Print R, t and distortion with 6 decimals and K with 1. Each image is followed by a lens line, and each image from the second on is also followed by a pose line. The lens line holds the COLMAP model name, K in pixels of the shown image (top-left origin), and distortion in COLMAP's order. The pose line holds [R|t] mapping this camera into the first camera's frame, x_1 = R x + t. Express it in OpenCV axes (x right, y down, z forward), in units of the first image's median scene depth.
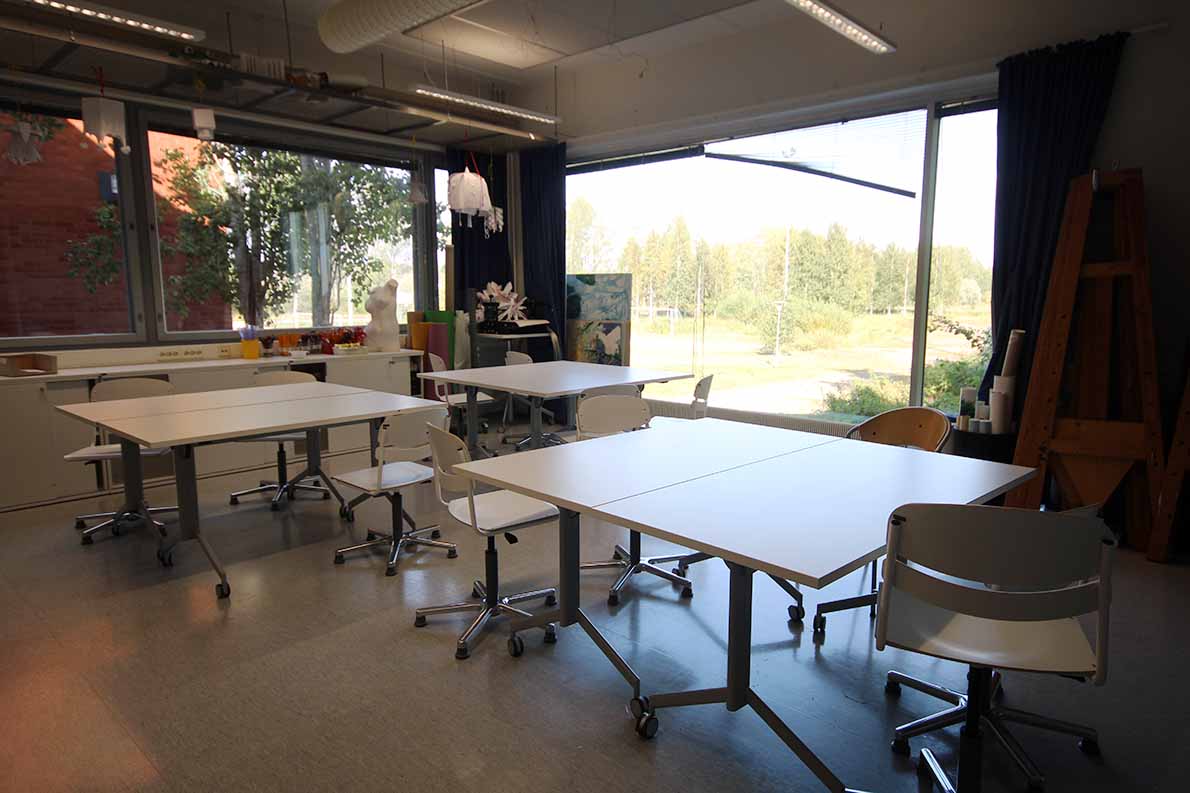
lens RADIAL K [[757.0, 0, 595.0], [0, 757.0, 396.5], [0, 0, 1]] dist [0.025305, 0.000810]
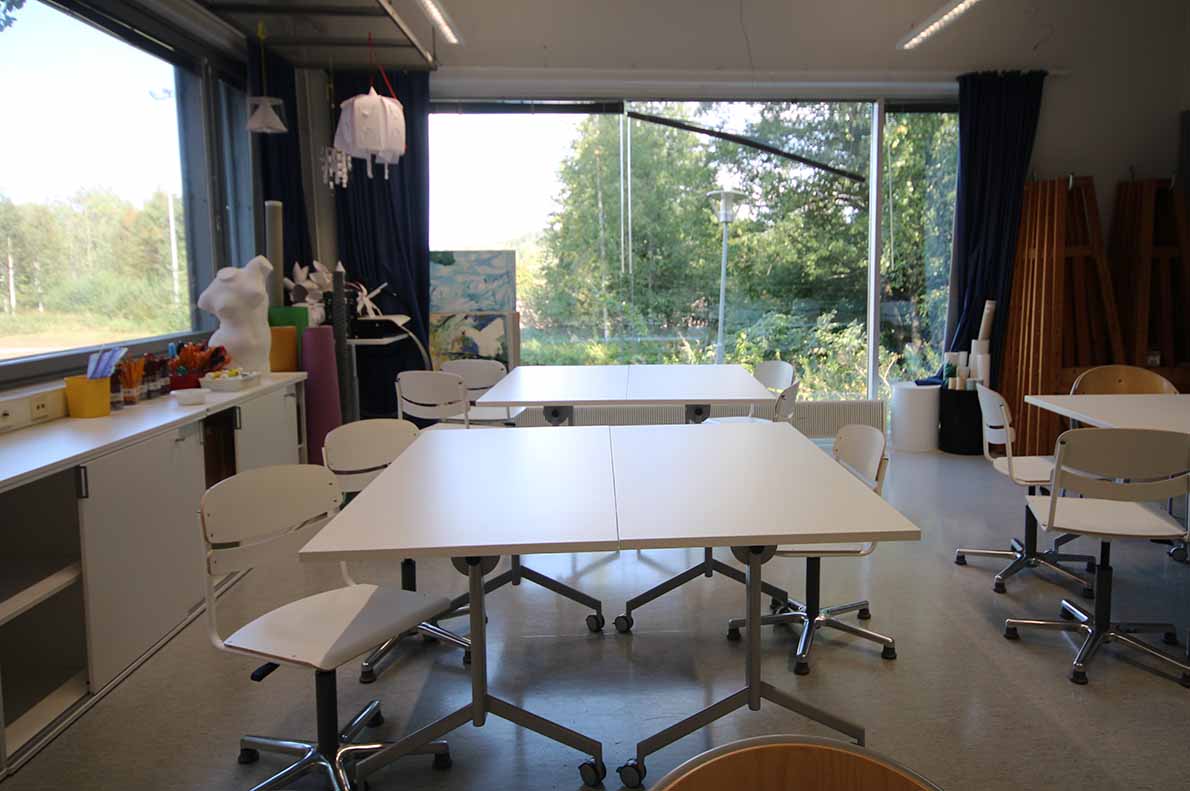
lens RADIAL K [[873.9, 0, 595.0], [0, 873.9, 395.5], [0, 0, 1]] dist [0.005255, 0.000821]
pose [[0.681126, -0.111623, 0.723607, -0.556315], [0.110205, 0.992681, 0.049395, -0.047651], [-0.723824, 0.046101, 0.688442, 0.315130]]
